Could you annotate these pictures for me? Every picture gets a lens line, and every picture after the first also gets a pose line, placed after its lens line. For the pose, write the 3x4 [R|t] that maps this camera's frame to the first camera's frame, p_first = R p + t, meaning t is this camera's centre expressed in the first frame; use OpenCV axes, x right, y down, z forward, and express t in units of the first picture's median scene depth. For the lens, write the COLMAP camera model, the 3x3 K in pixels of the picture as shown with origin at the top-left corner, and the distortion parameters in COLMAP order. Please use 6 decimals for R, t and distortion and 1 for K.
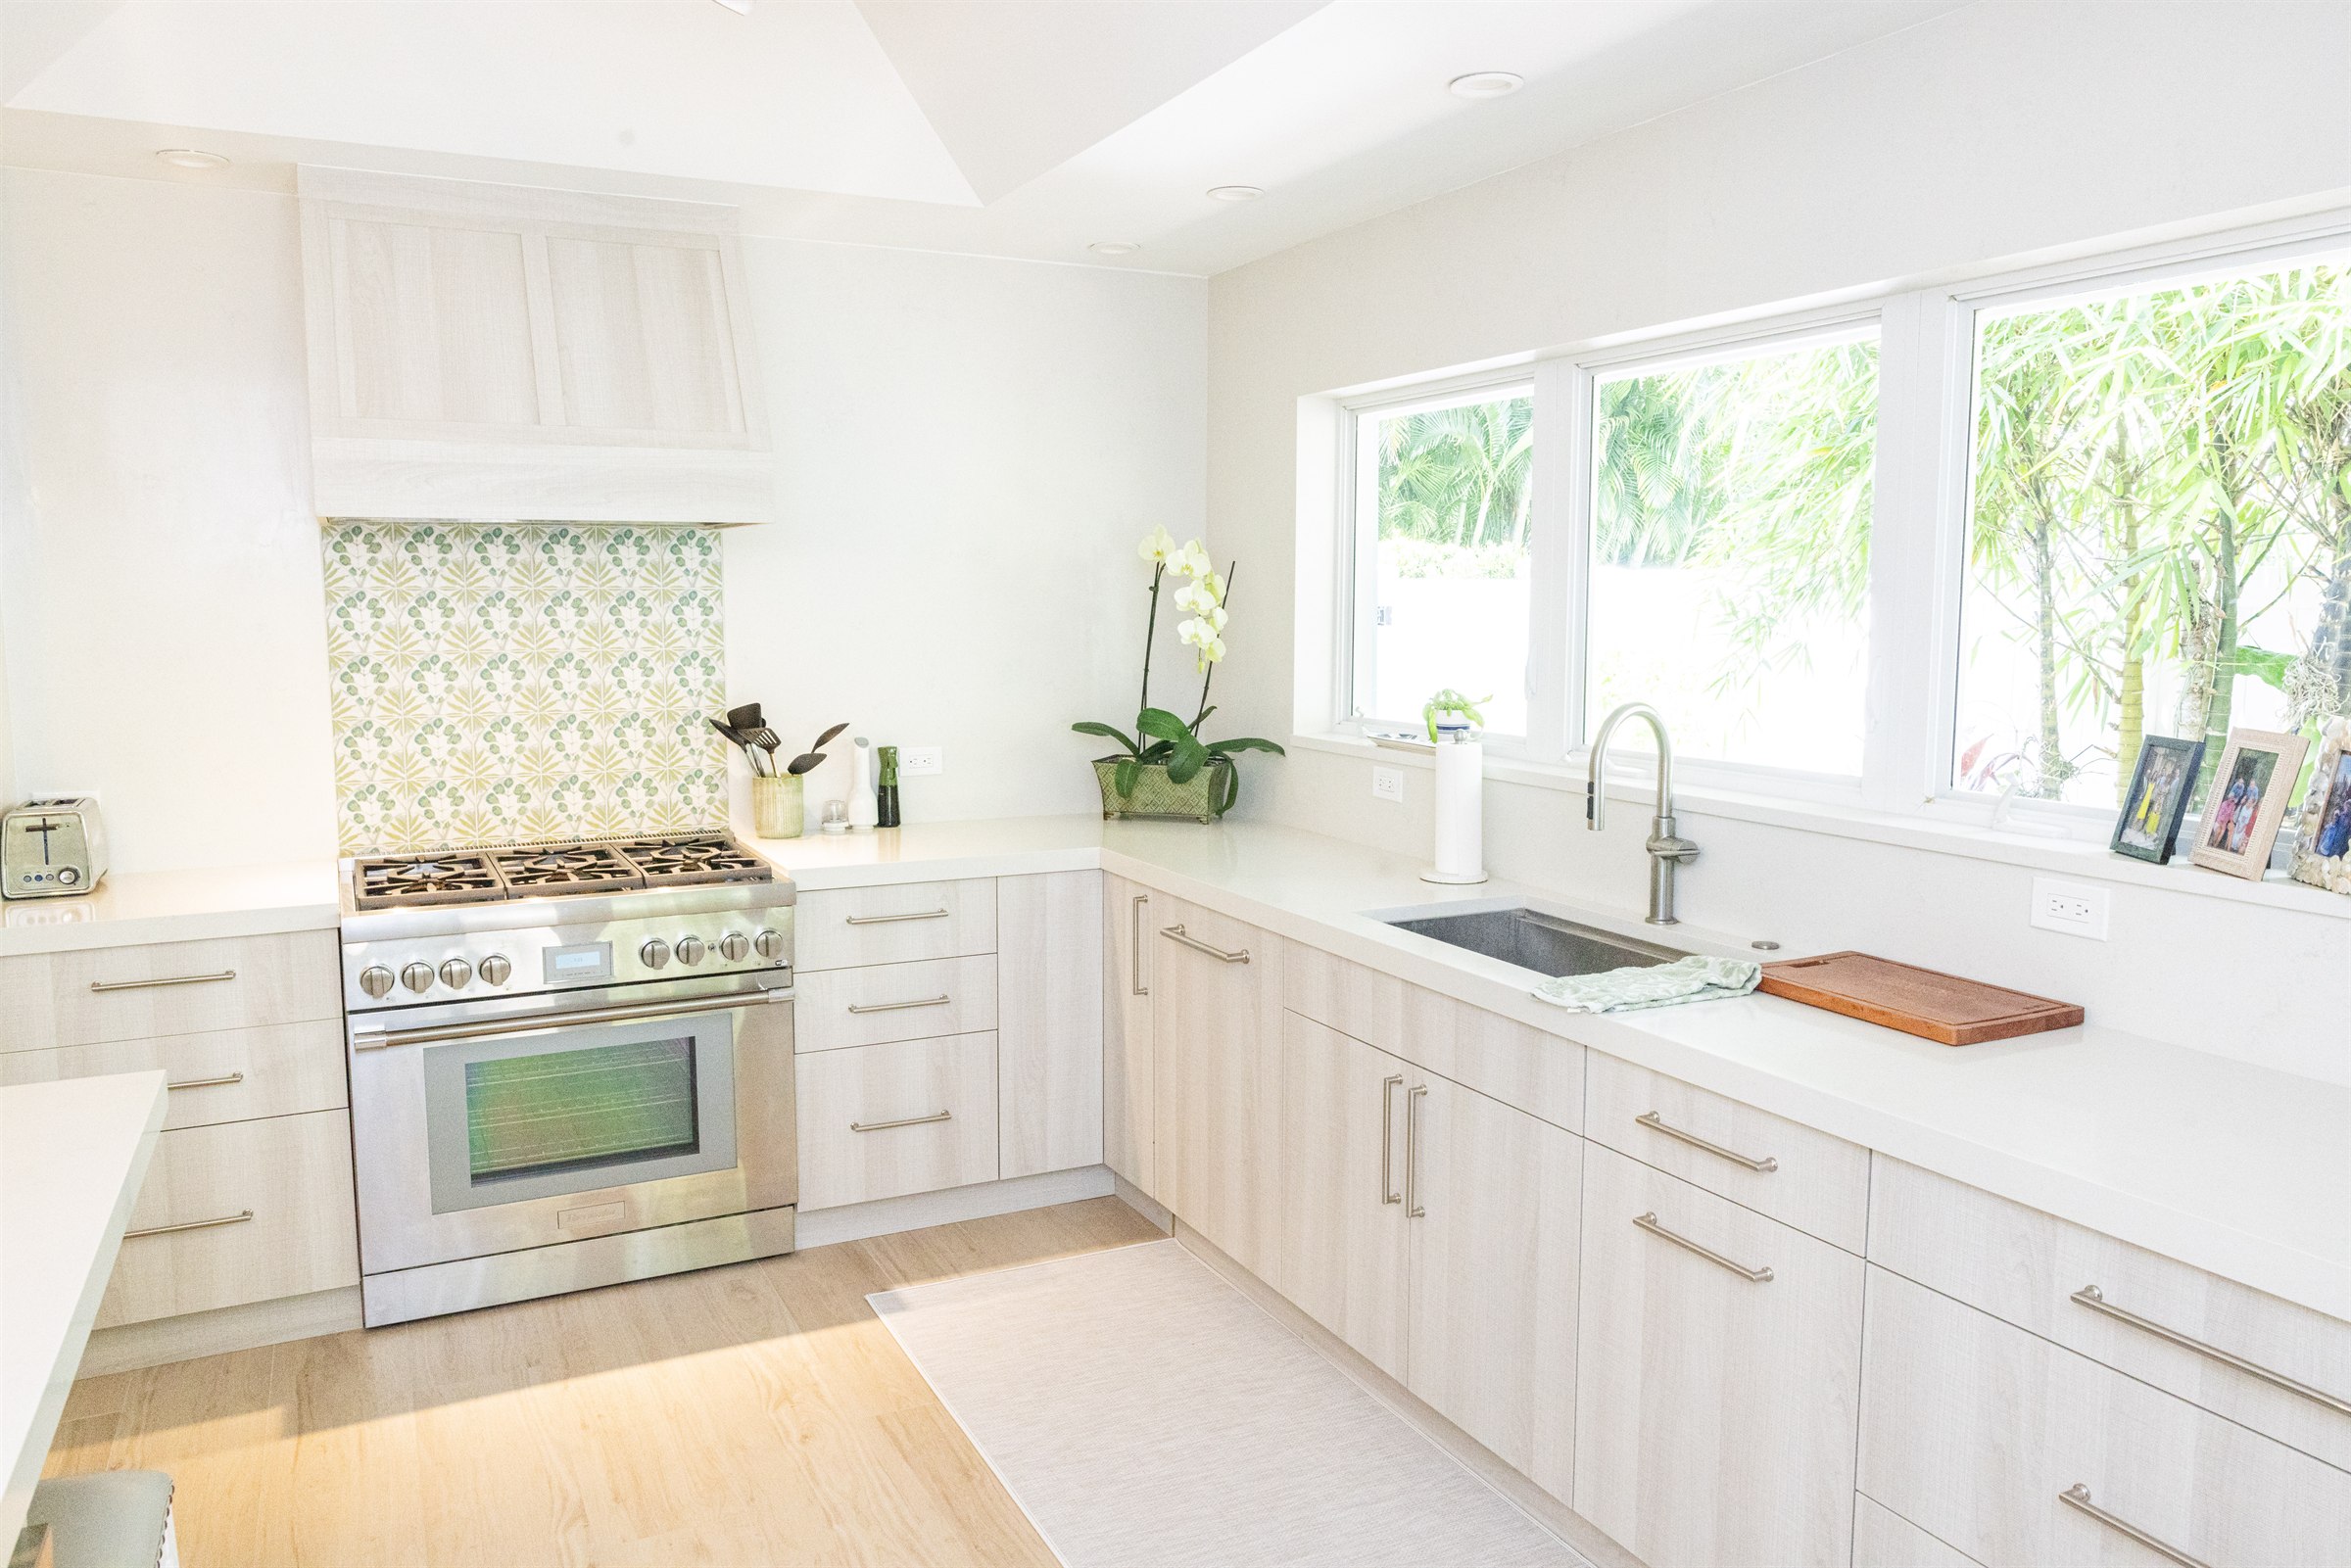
lens RADIAL K [[1638.1, 0, 1172.8], [0, 1638.1, 773.5], [0, 0, 1]] dist [-0.026717, 0.025424]
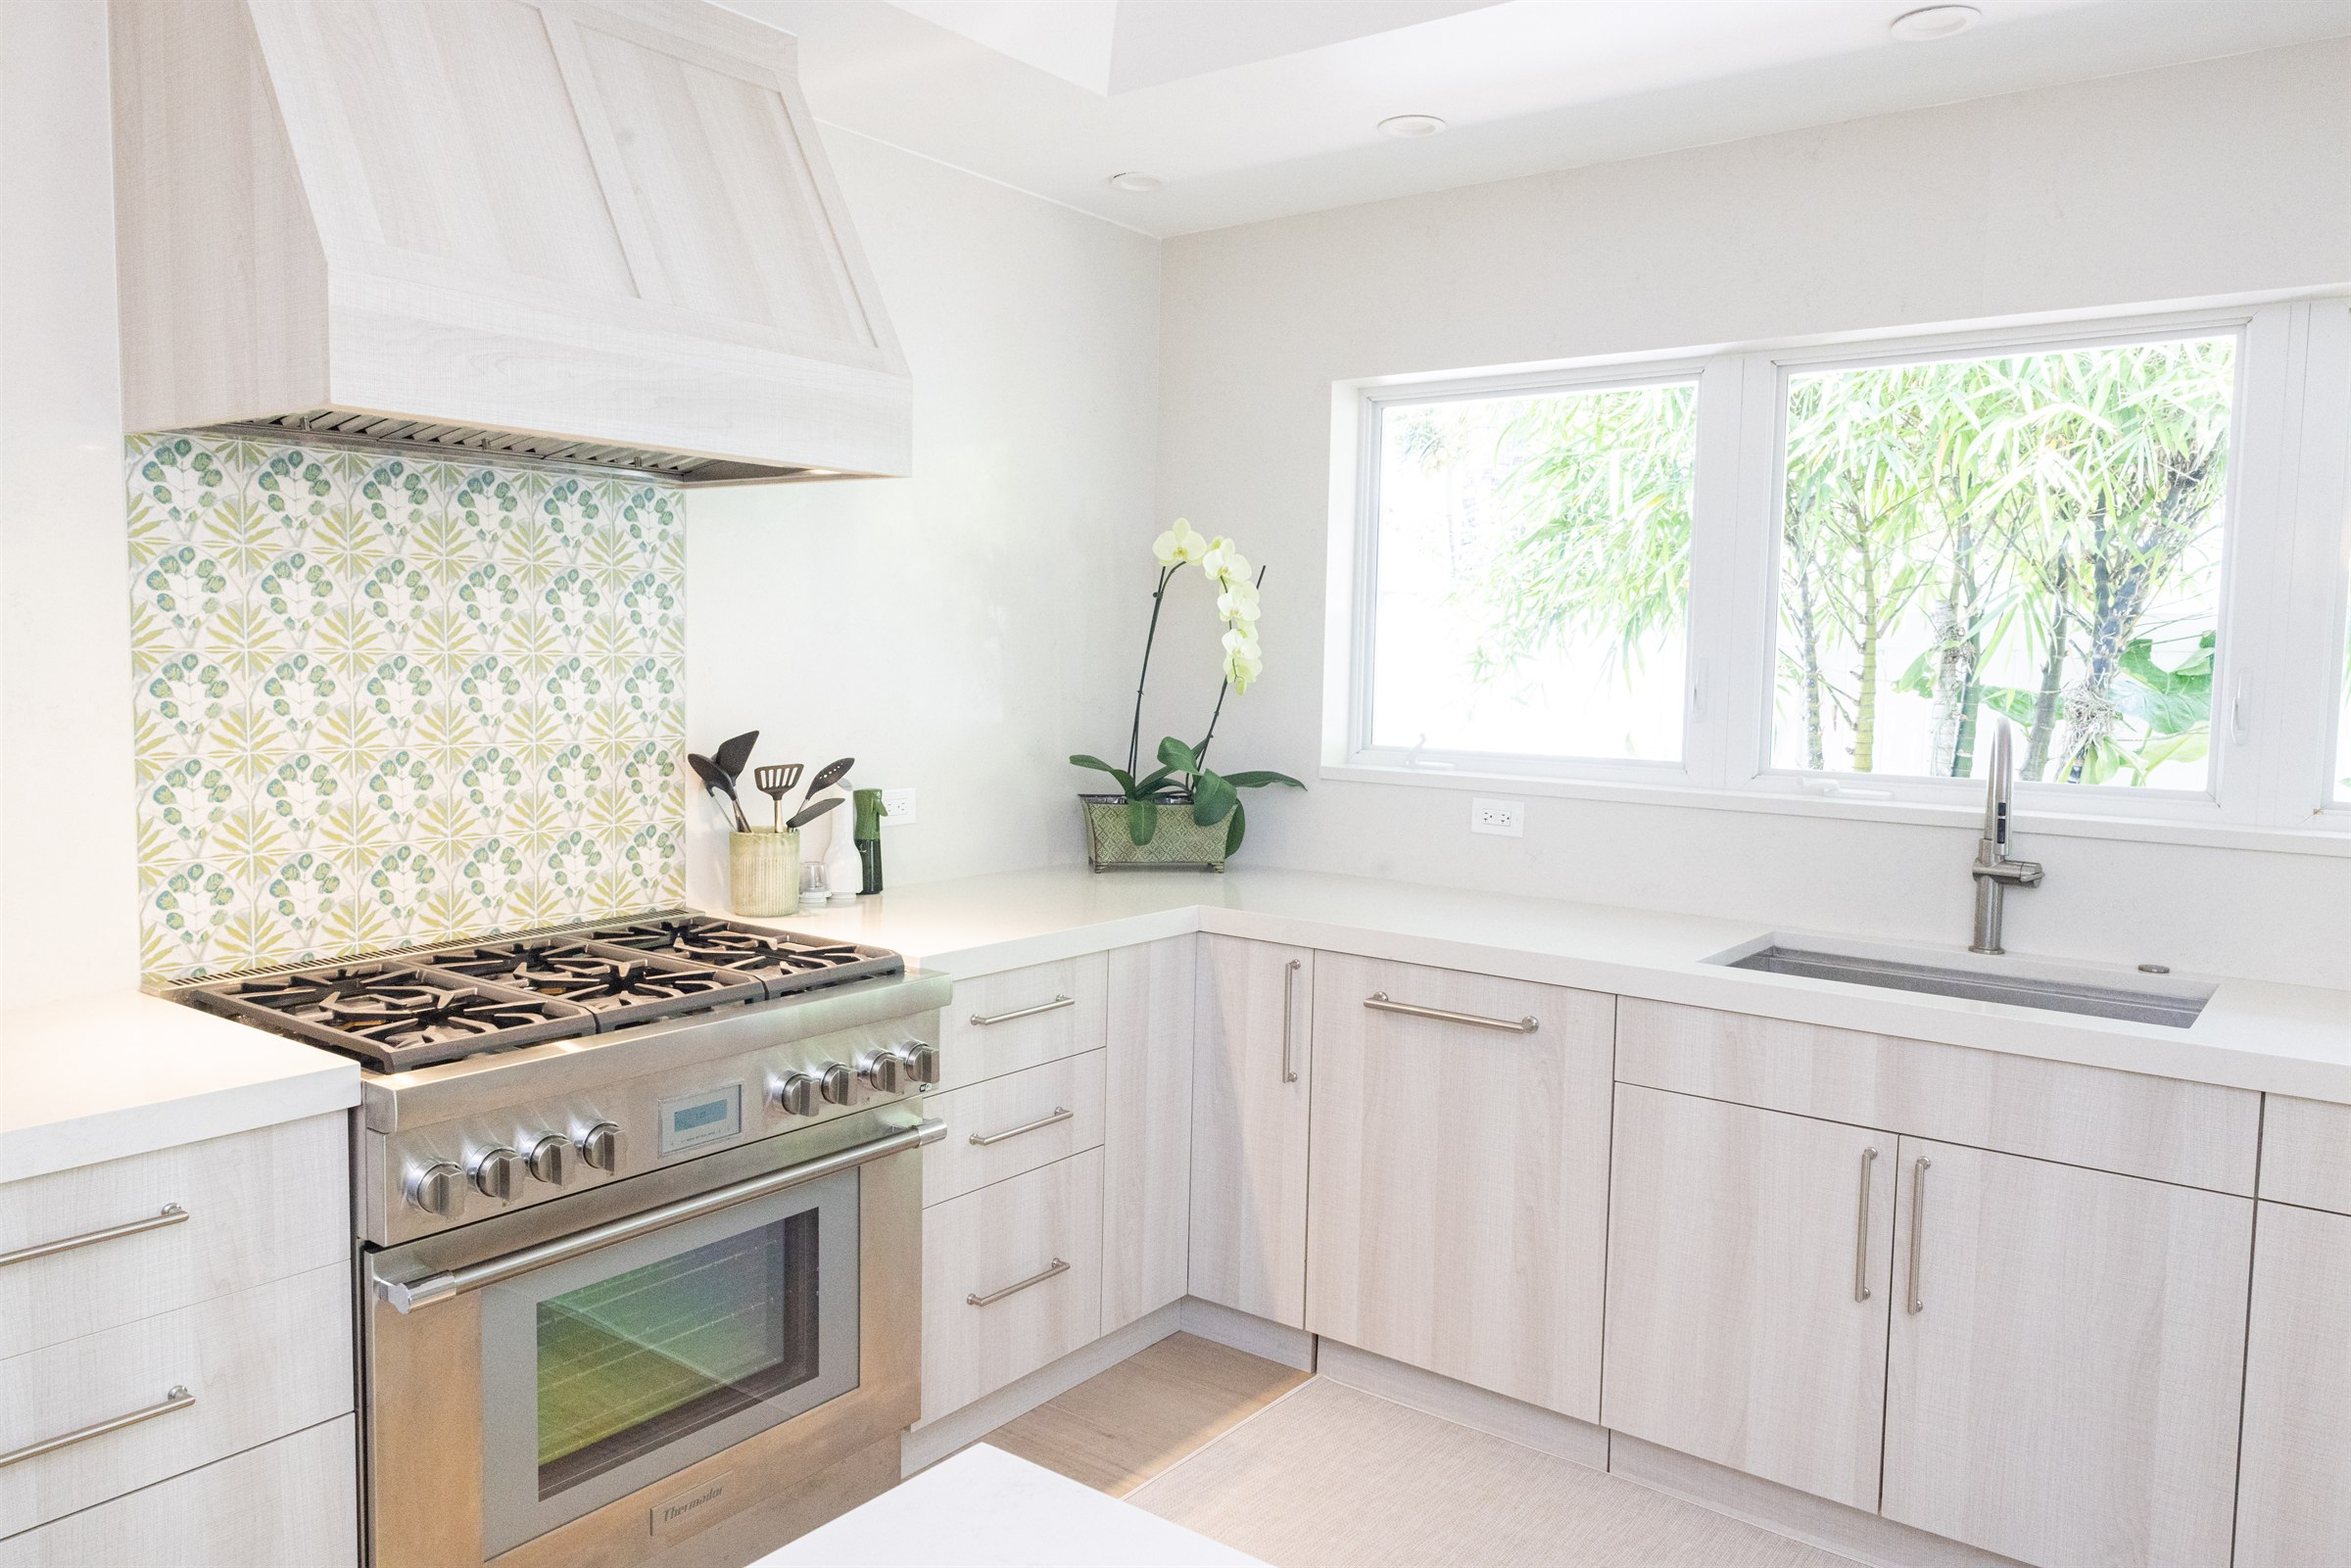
lens RADIAL K [[1618.5, 0, 1172.7], [0, 1618.5, 765.1], [0, 0, 1]] dist [-0.002537, 0.007892]
pose [[0.898960, -0.013509, 0.437822, -0.431276], [0.027826, 0.999267, -0.026302, -0.004163], [-0.437146, 0.035827, 0.898677, 0.295976]]
